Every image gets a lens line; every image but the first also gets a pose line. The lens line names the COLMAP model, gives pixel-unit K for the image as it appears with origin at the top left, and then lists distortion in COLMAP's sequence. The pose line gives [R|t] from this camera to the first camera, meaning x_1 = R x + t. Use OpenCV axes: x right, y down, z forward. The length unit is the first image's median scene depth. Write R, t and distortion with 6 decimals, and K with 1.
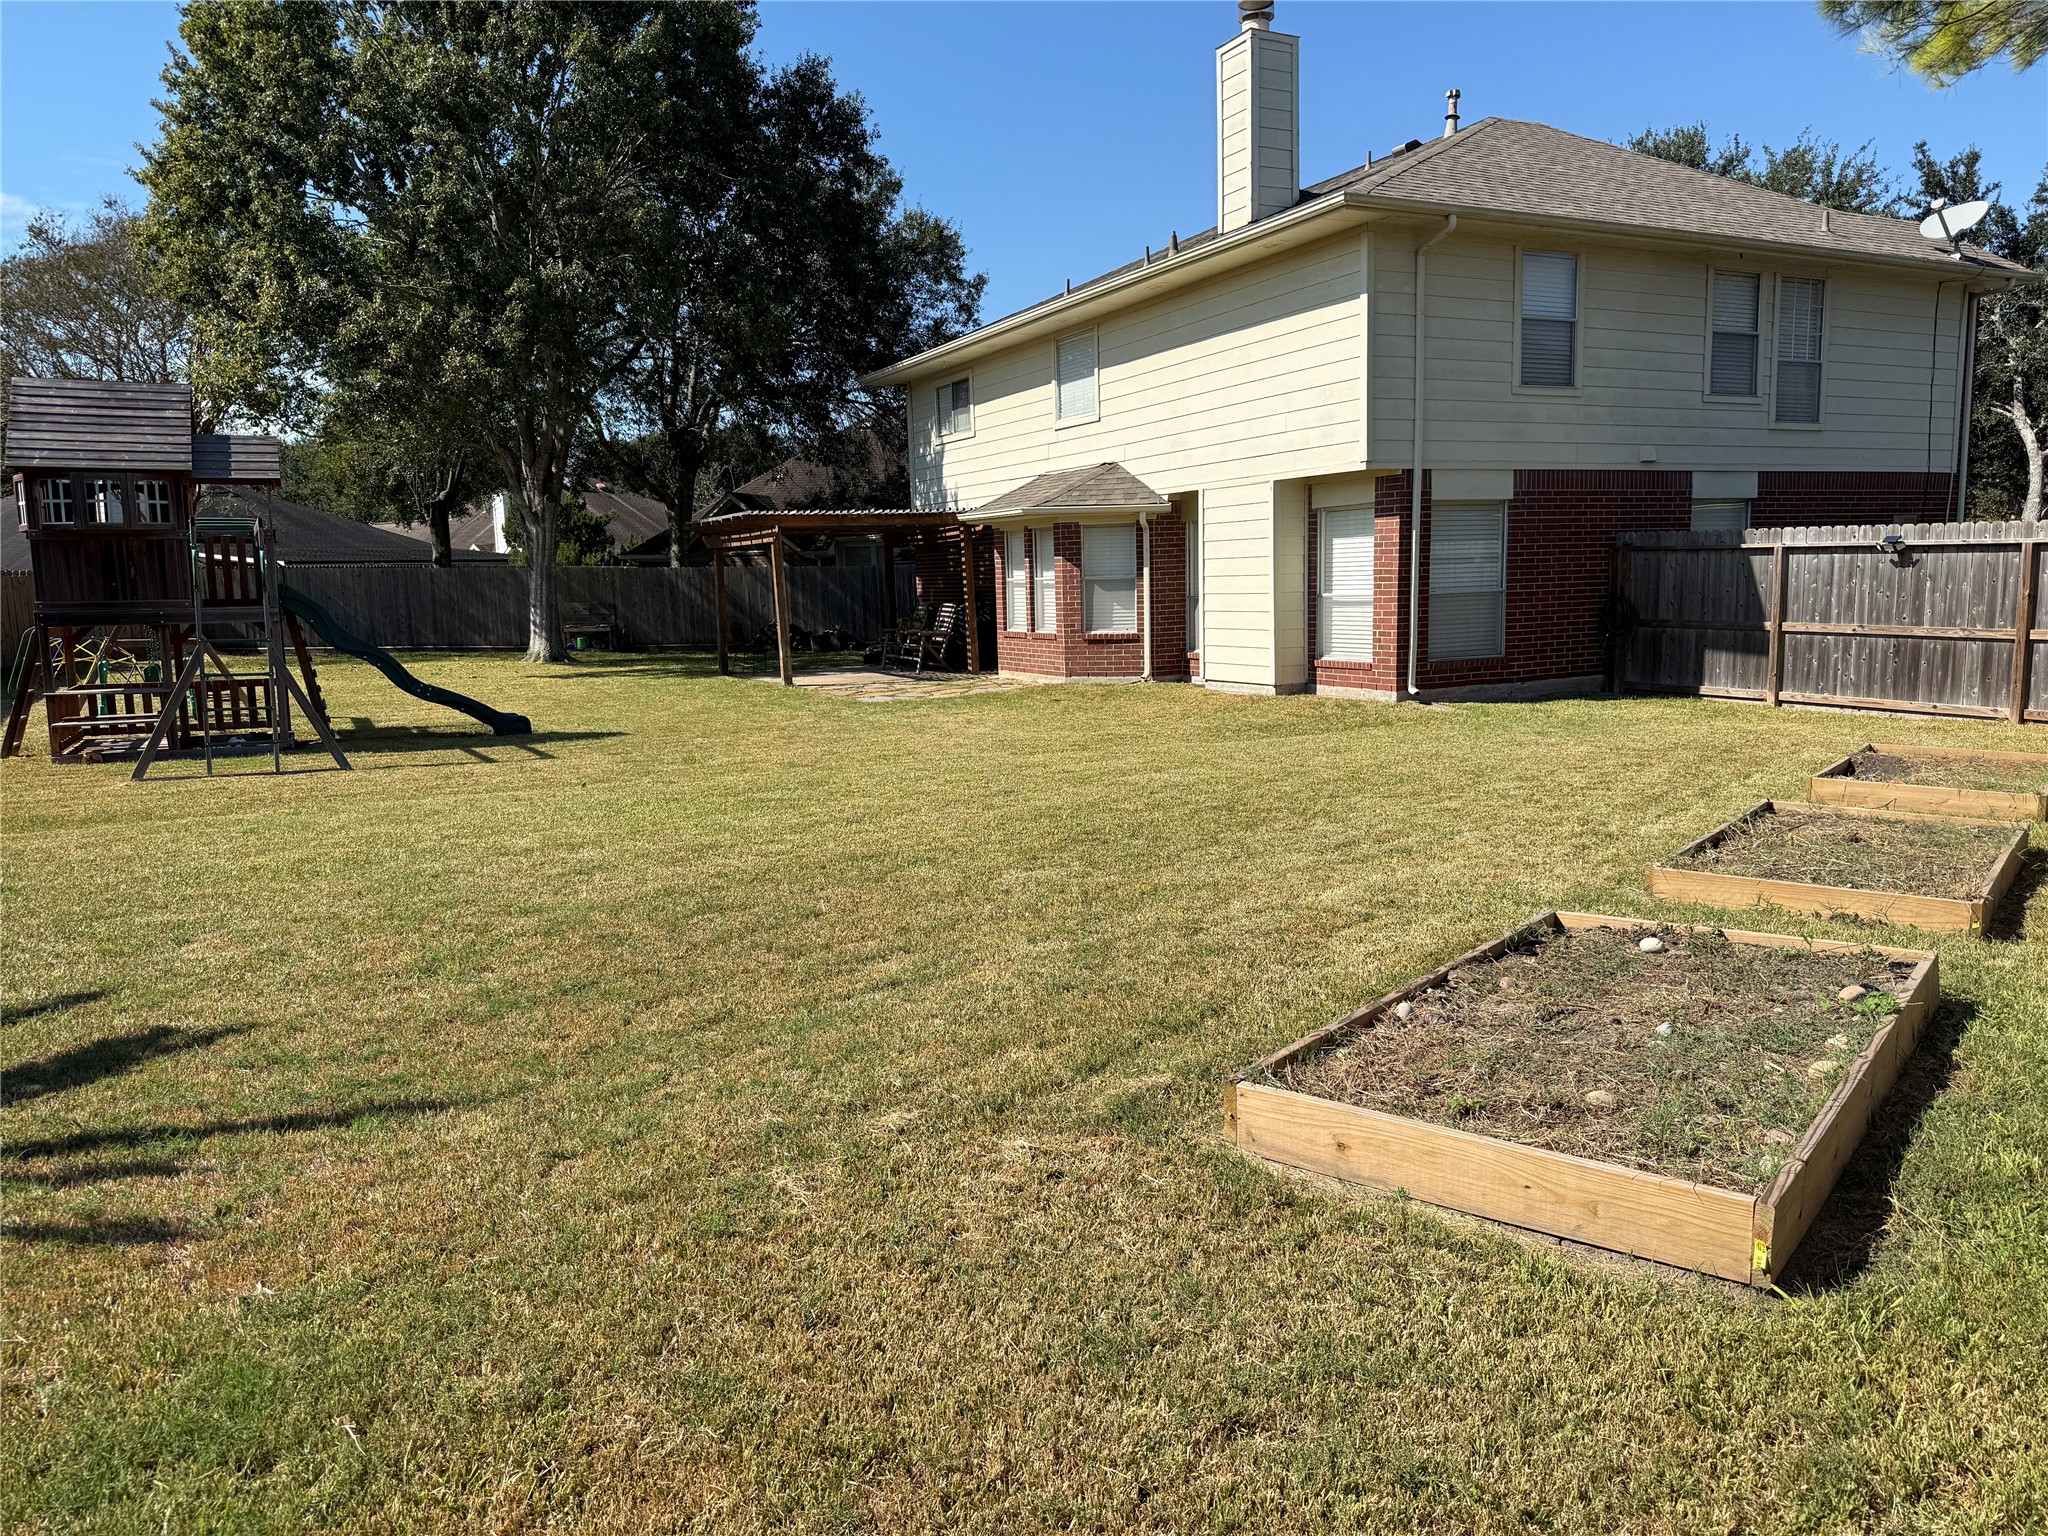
lens RADIAL K [[1432.8, 0, 1024.0], [0, 1432.8, 768.0], [0, 0, 1]] dist [0.149834, -0.149146]
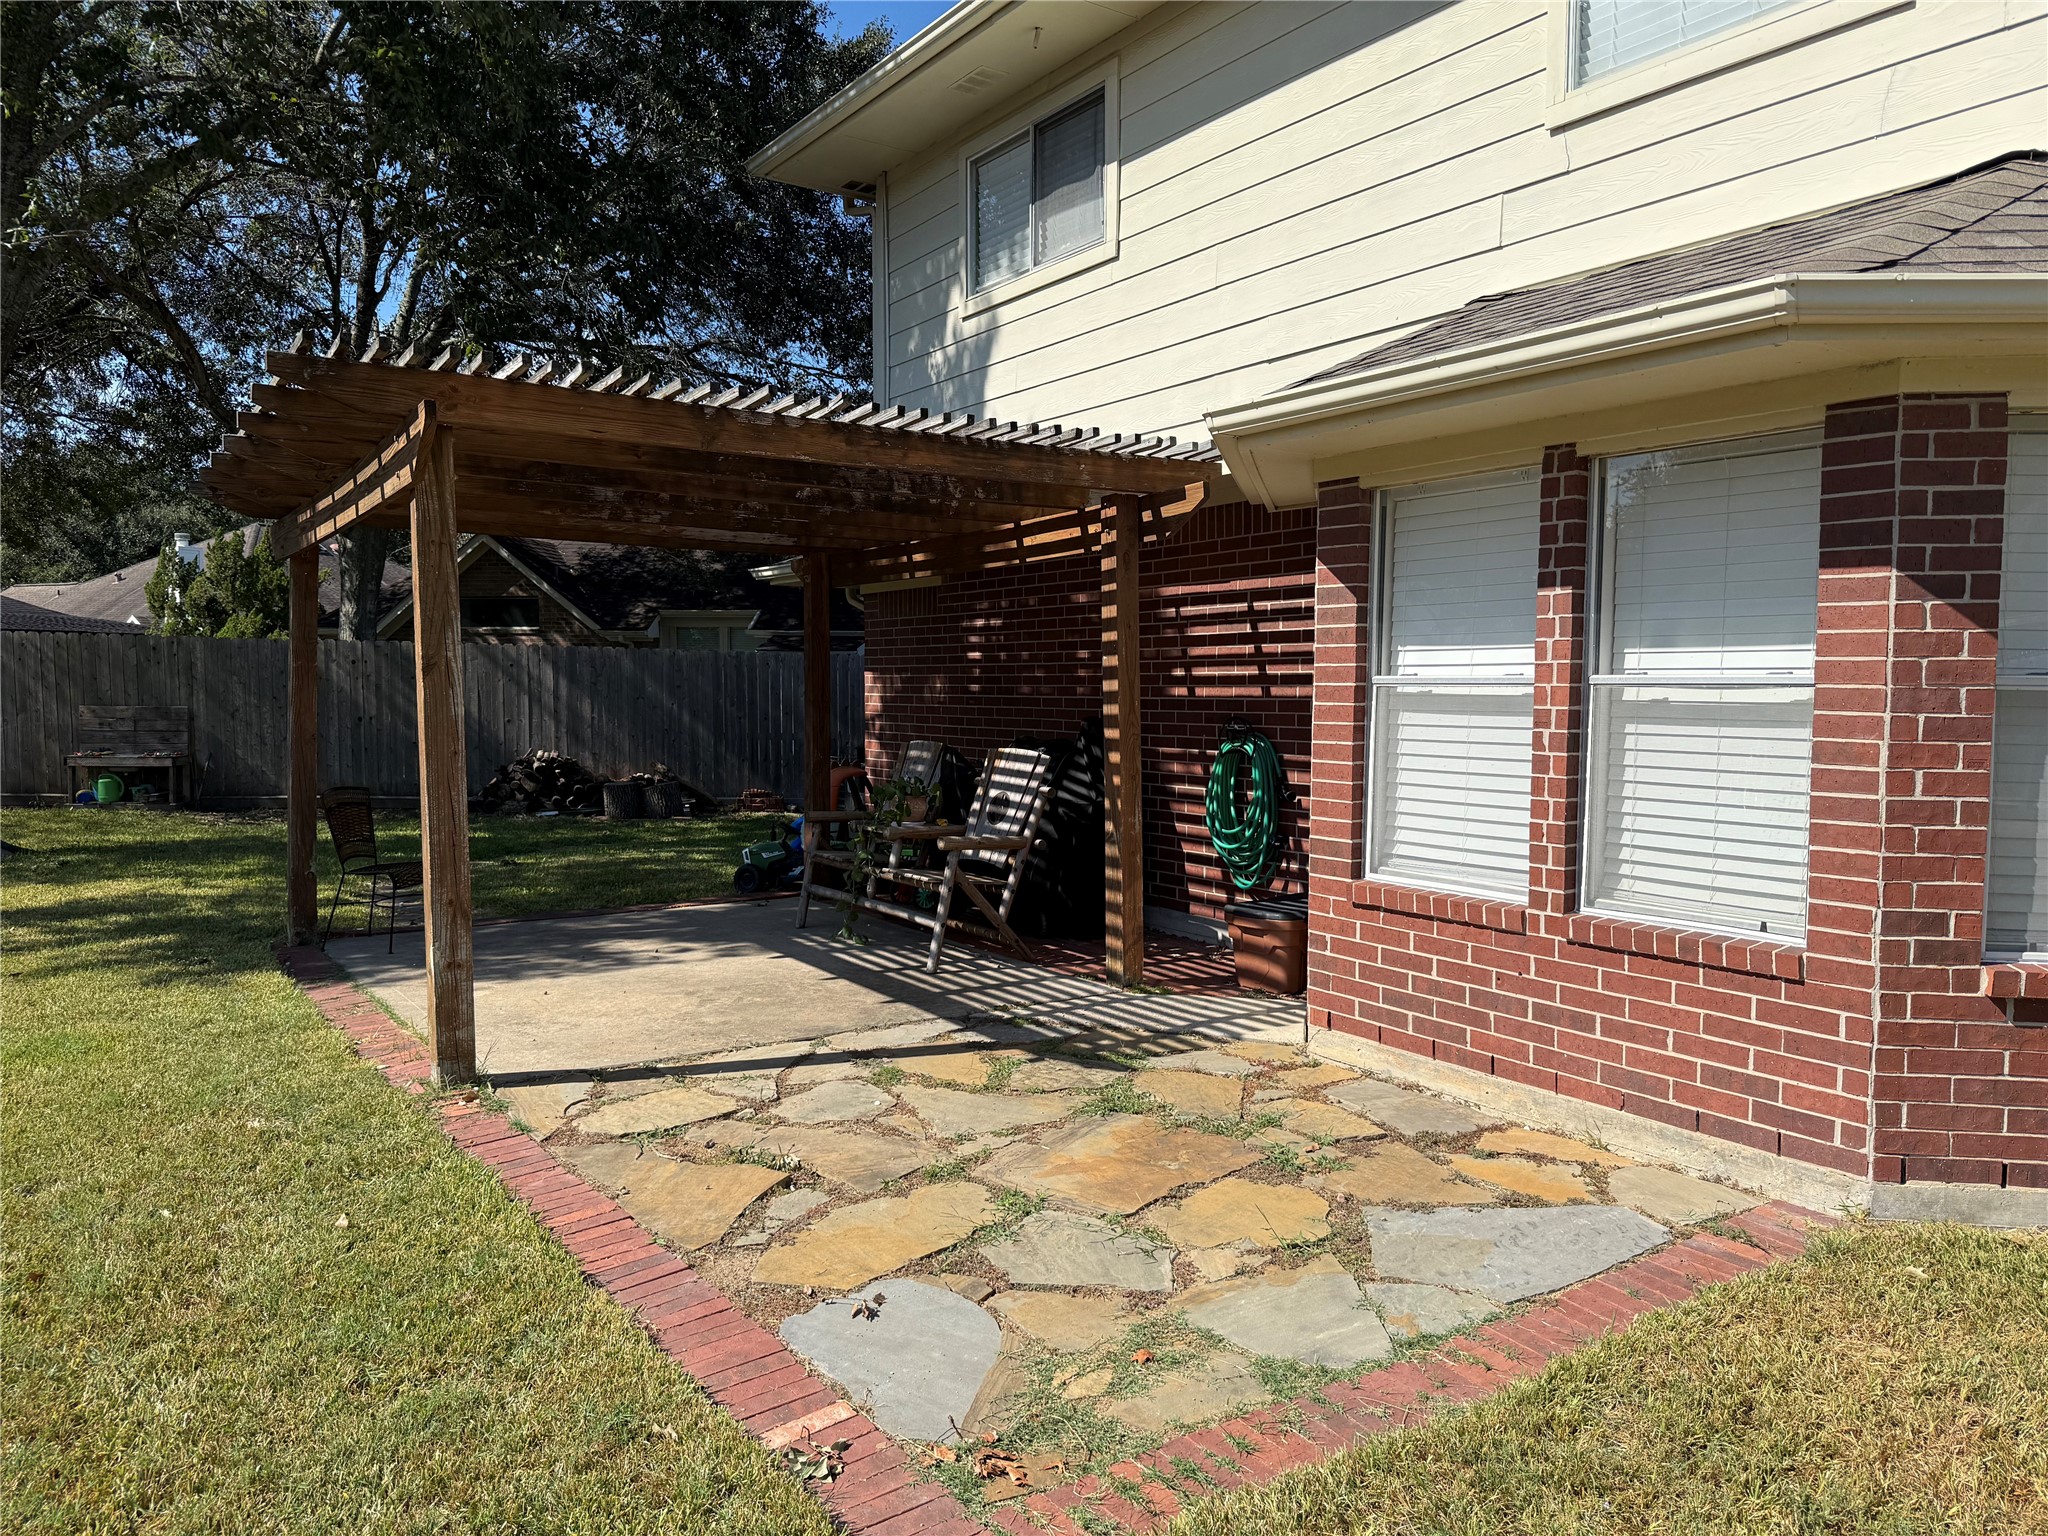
lens RADIAL K [[1422.8, 0, 1024.0], [0, 1422.8, 768.0], [0, 0, 1]] dist [0.135370, -0.266038]
pose [[0.991583, 0.031346, 0.125619, -0.095771], [-0.021235, 0.996485, -0.081034, -0.086562], [-0.127717, 0.077684, 0.988764, 0.699843]]
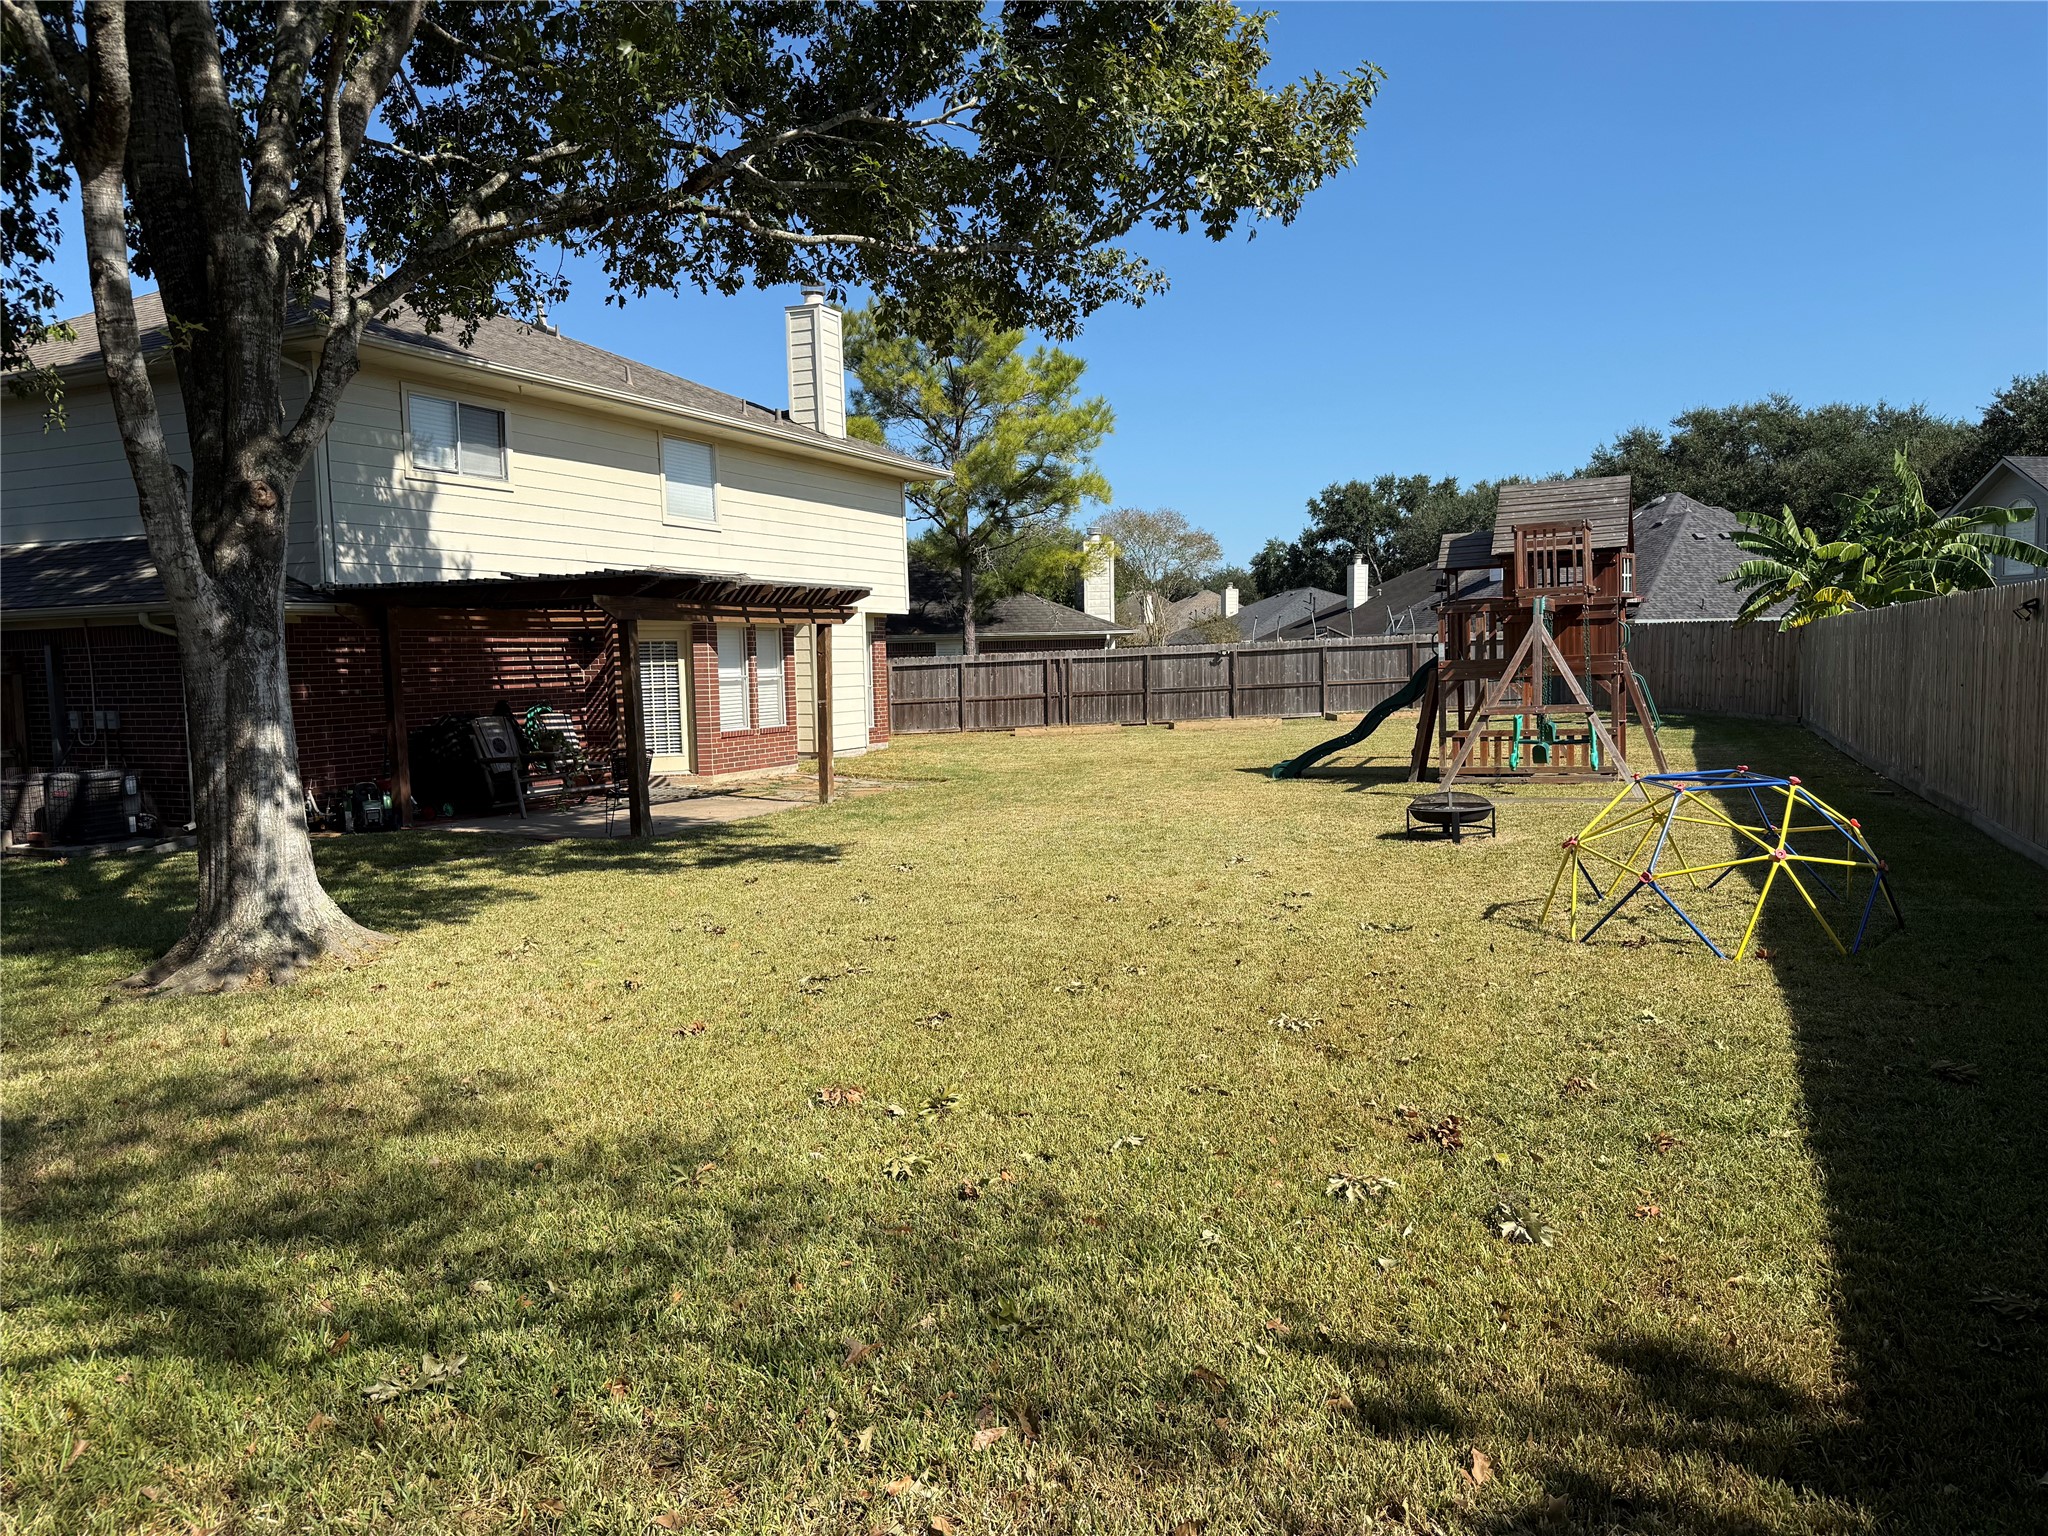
lens RADIAL K [[1432.8, 0, 1024.0], [0, 1432.8, 768.0], [0, 0, 1]] dist [0.149834, -0.149146]
pose [[-0.628819, -0.010968, 0.777474, -0.810127], [0.151761, 0.978939, 0.136554, -0.157795], [-0.762598, 0.203859, -0.613911, 1.328266]]
